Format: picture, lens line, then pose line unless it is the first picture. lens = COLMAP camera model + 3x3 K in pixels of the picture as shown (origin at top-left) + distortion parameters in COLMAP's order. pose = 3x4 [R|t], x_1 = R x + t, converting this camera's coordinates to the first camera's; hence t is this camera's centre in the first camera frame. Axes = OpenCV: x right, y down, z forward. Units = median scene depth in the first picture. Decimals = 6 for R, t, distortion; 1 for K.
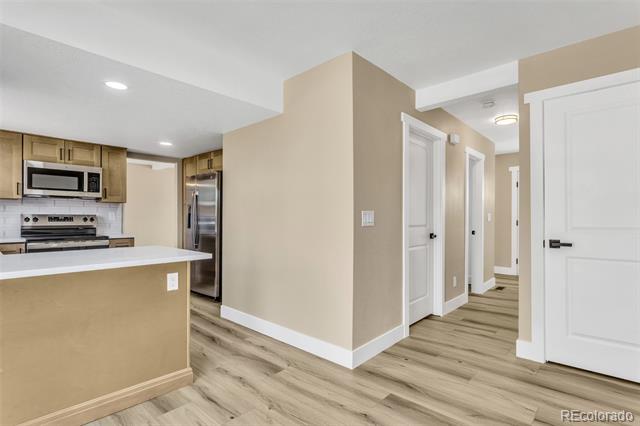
lens RADIAL K [[327.4, 0, 336.0], [0, 327.4, 218.5], [0, 0, 1]] dist [-0.005957, 0.006579]
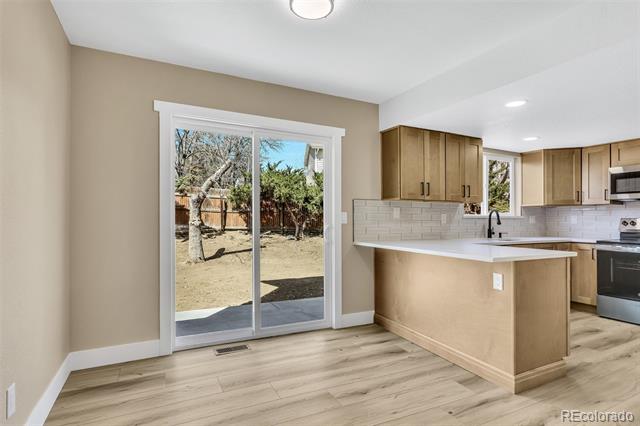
lens RADIAL K [[327.4, 0, 306.0], [0, 327.4, 211.7], [0, 0, 1]] dist [-0.005957, 0.006579]
pose [[-0.416194, -0.027117, -0.908871, 0.405492], [-0.005107, 0.999609, -0.027486, 0.000168], [0.909261, -0.006798, -0.416170, 0.490097]]
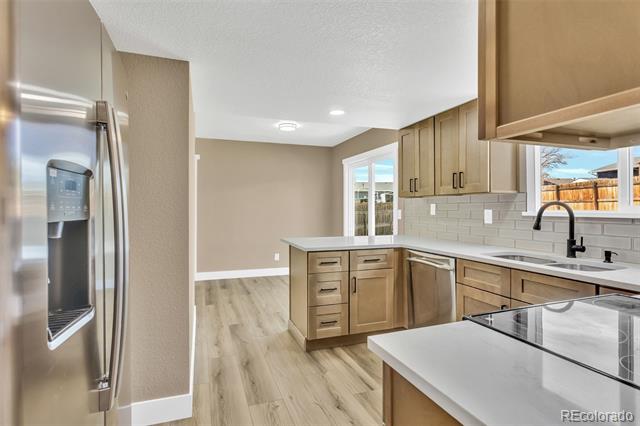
lens RADIAL K [[327.4, 0, 314.7], [0, 327.4, 207.9], [0, 0, 1]] dist [-0.005957, 0.006579]
pose [[-0.862437, -0.002065, 0.506160, -0.730504], [-0.005721, 0.999968, -0.005668, -0.021865], [-0.506131, -0.007784, -0.862421, 1.271773]]
